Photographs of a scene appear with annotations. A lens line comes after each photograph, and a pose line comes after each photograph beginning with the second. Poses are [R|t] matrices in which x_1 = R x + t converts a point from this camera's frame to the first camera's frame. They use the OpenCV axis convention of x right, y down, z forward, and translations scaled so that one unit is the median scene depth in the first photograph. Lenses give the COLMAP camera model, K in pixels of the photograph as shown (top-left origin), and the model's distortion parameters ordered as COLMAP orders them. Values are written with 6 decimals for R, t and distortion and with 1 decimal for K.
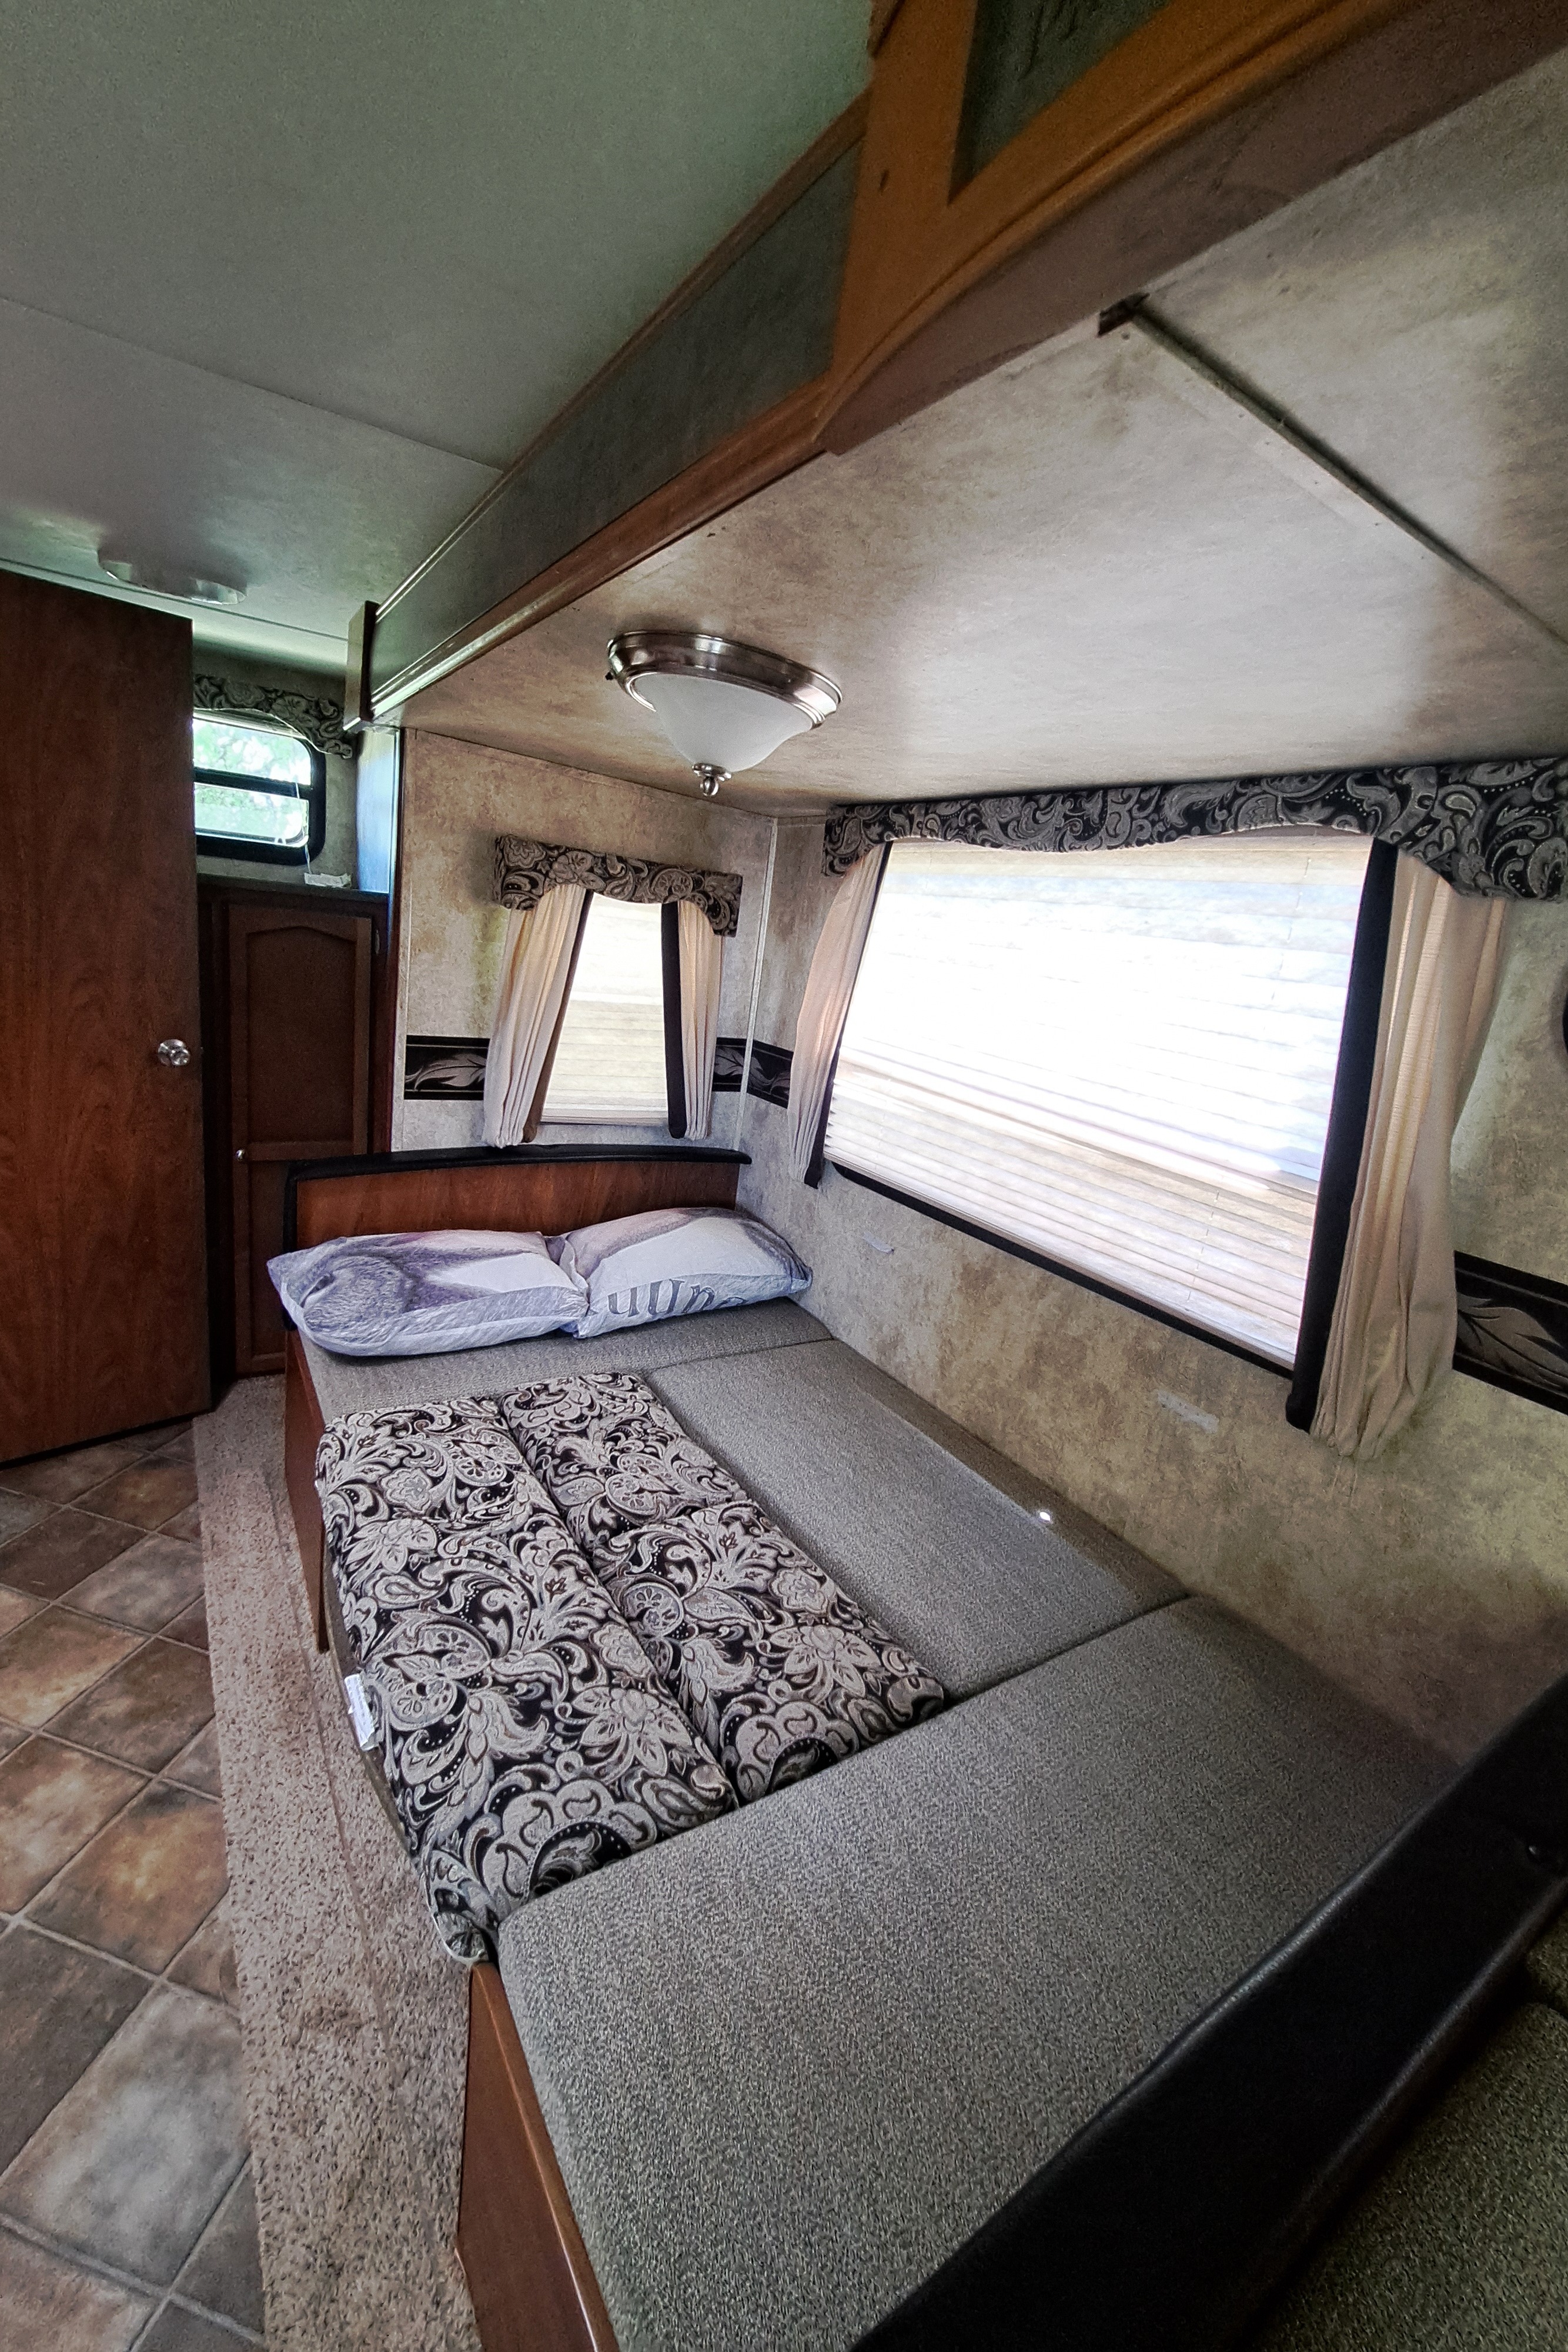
lens RADIAL K [[925.6, 0, 742.8], [0, 925.6, 1156.5], [0, 0, 1]] dist [-0.015261, -0.000362]
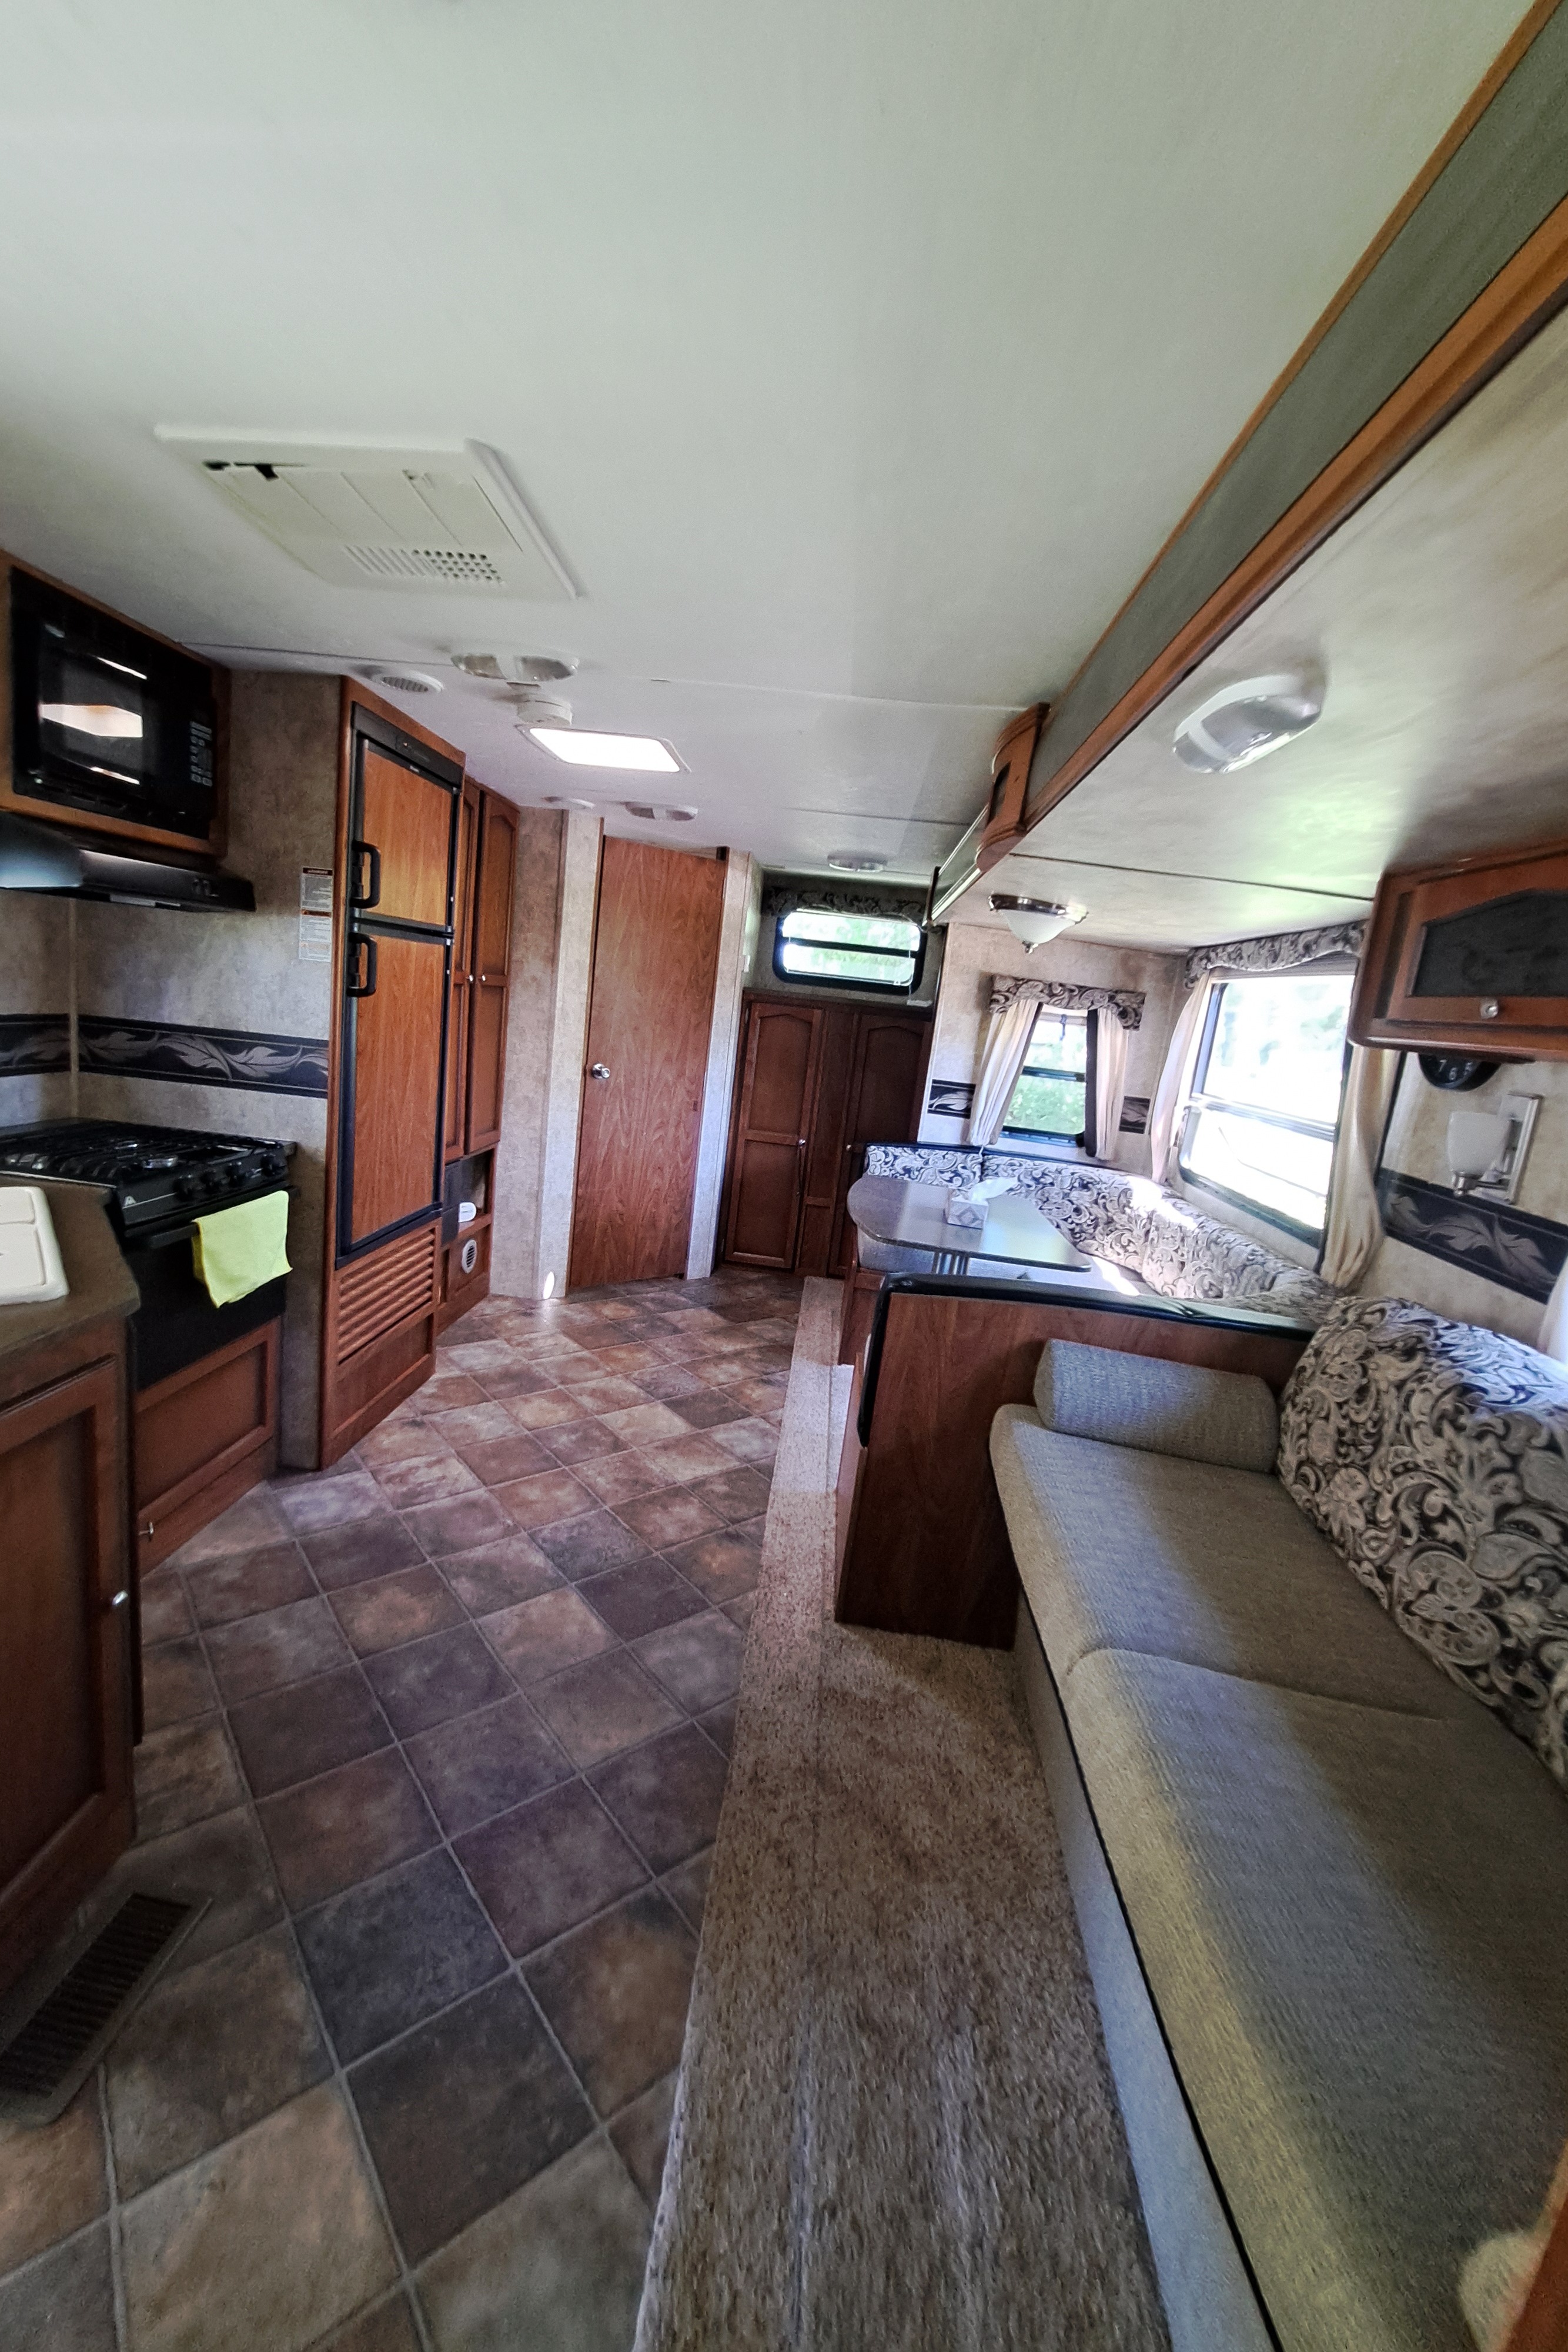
lens RADIAL K [[926.4, 0, 757.7], [0, 926.4, 1161.7], [0, 0, 1]] dist [-0.017094, -0.000613]
pose [[0.799583, 0.078927, -0.595346, 0.485071], [-0.162238, 0.982856, -0.087594, 0.256240], [0.578226, 0.166626, 0.798680, -0.679178]]
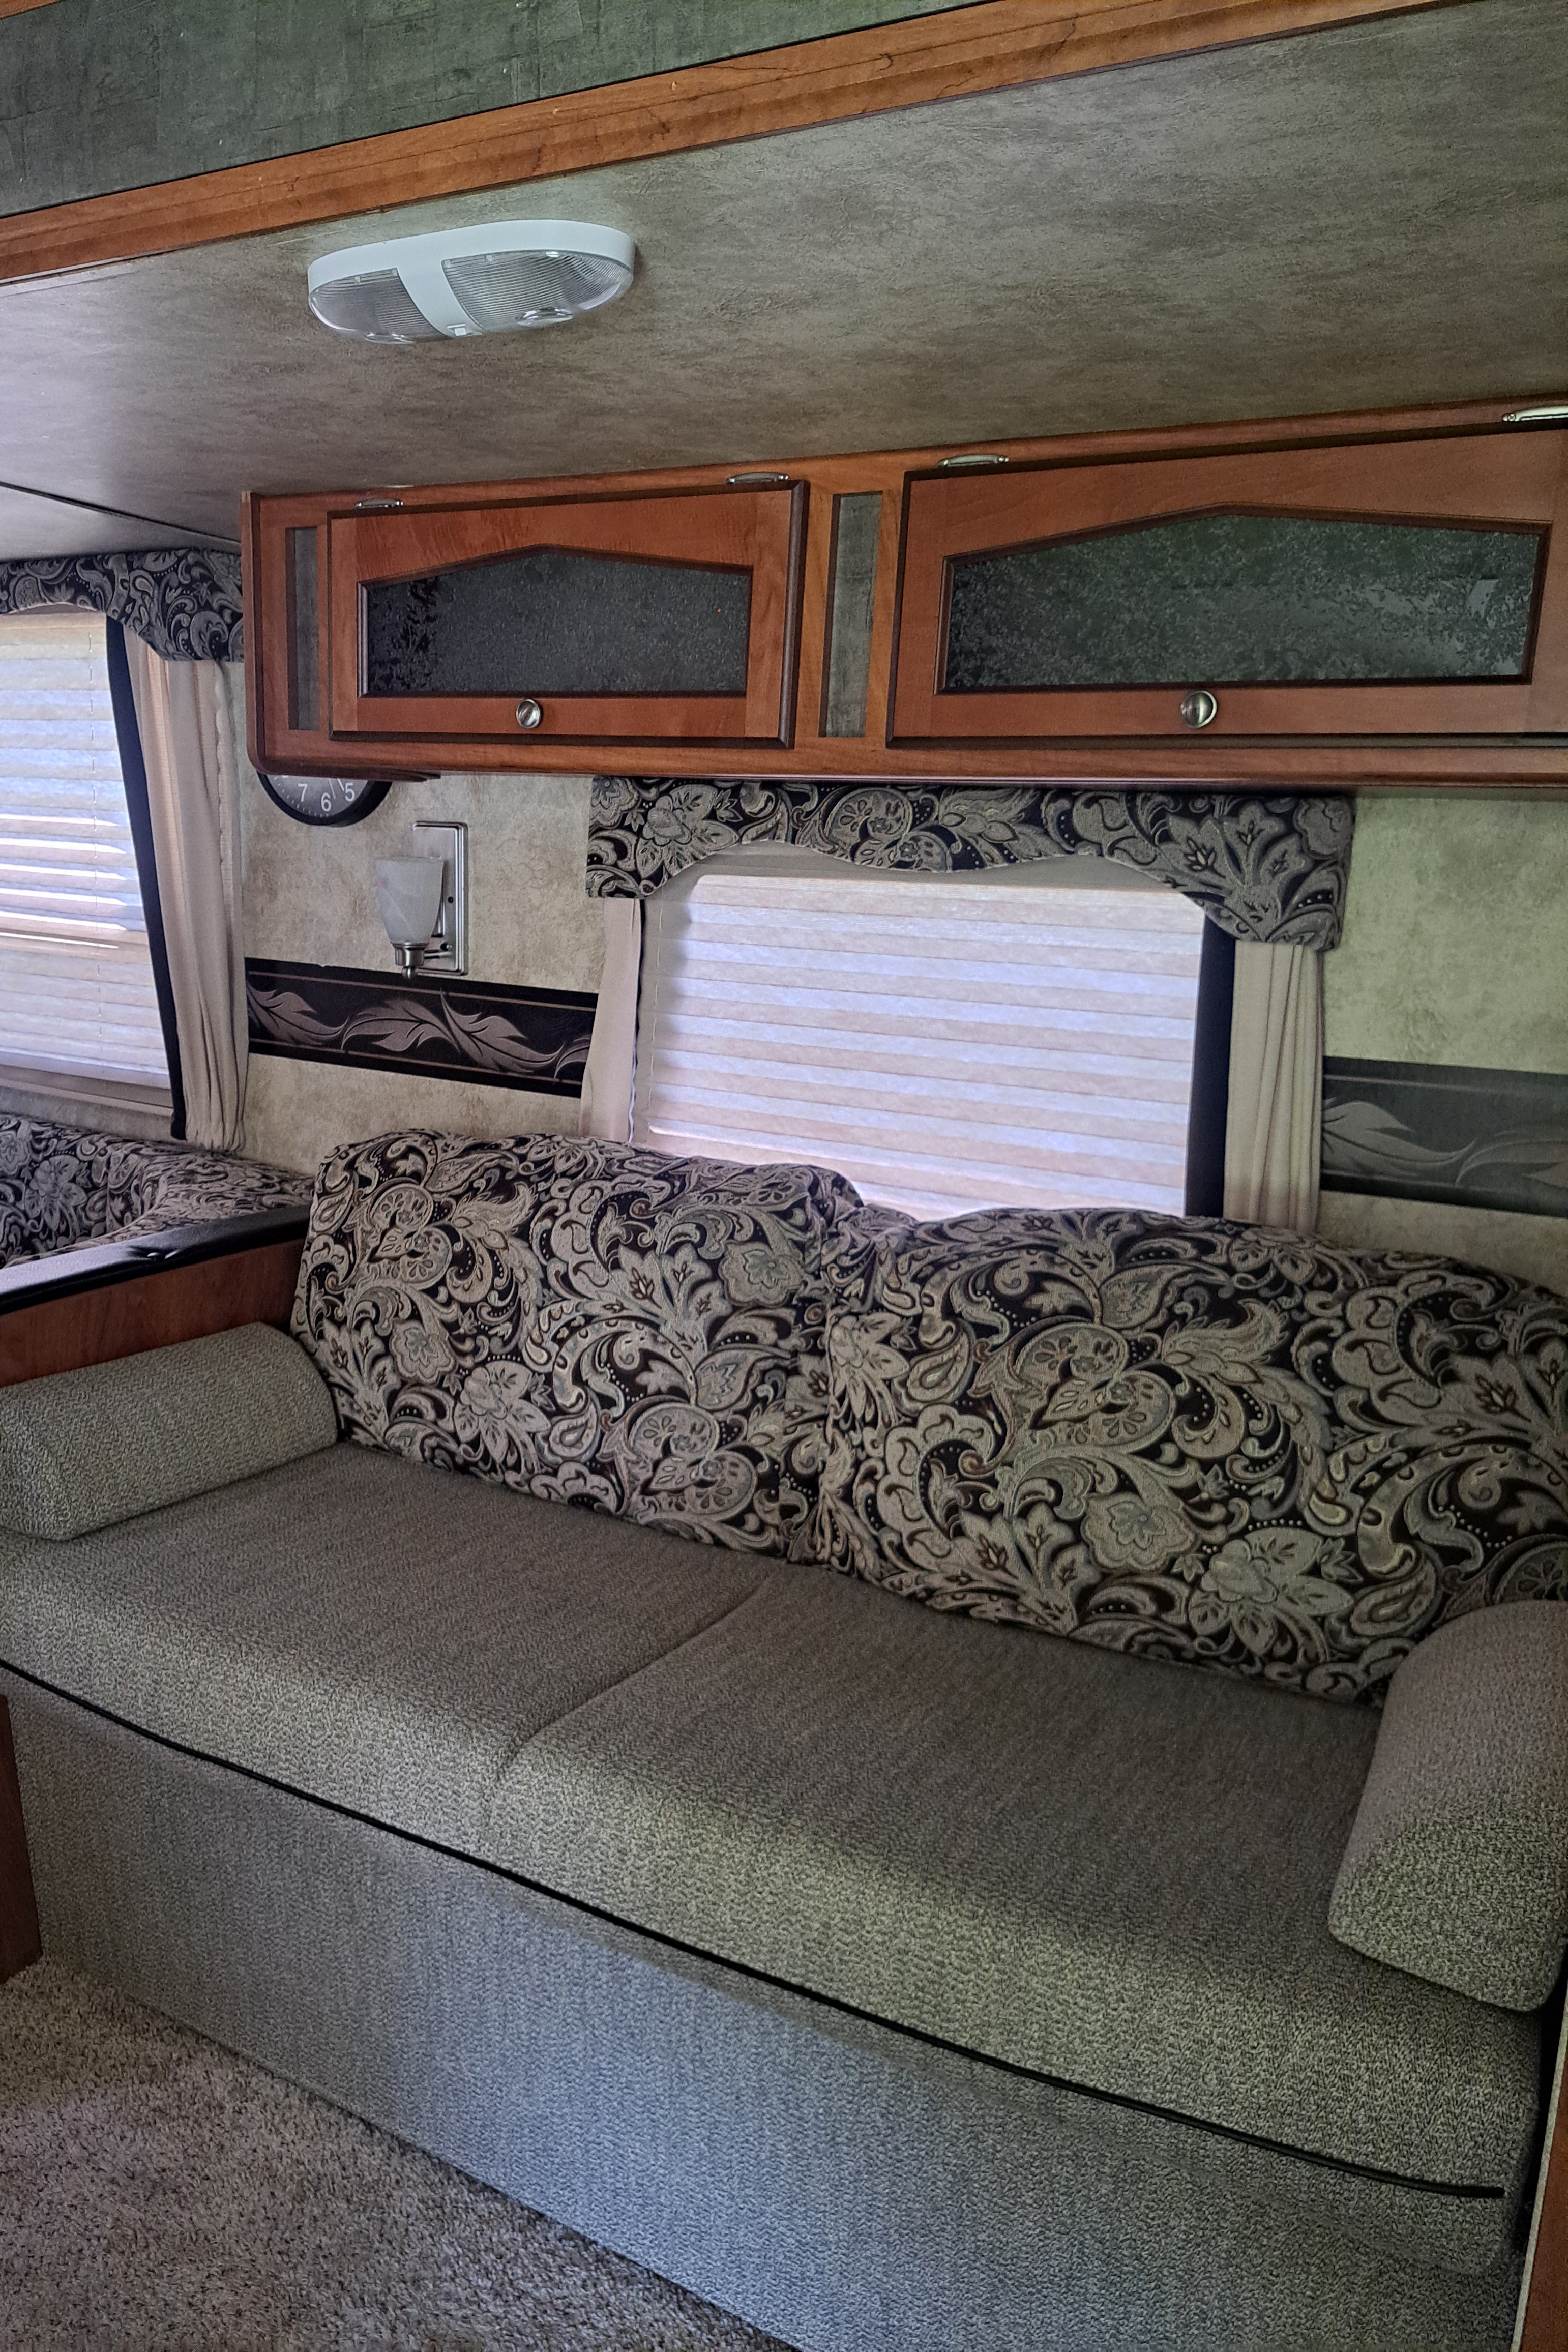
lens RADIAL K [[1686.3, 0, 678.5], [0, 1686.3, 1184.4], [0, 0, 1]] dist [0.070700, -0.099871]
pose [[0.877998, -0.187246, 0.440521, 0.132451], [0.182856, 0.981719, 0.052836, 0.215042], [-0.442361, 0.034161, 0.896186, -0.697018]]
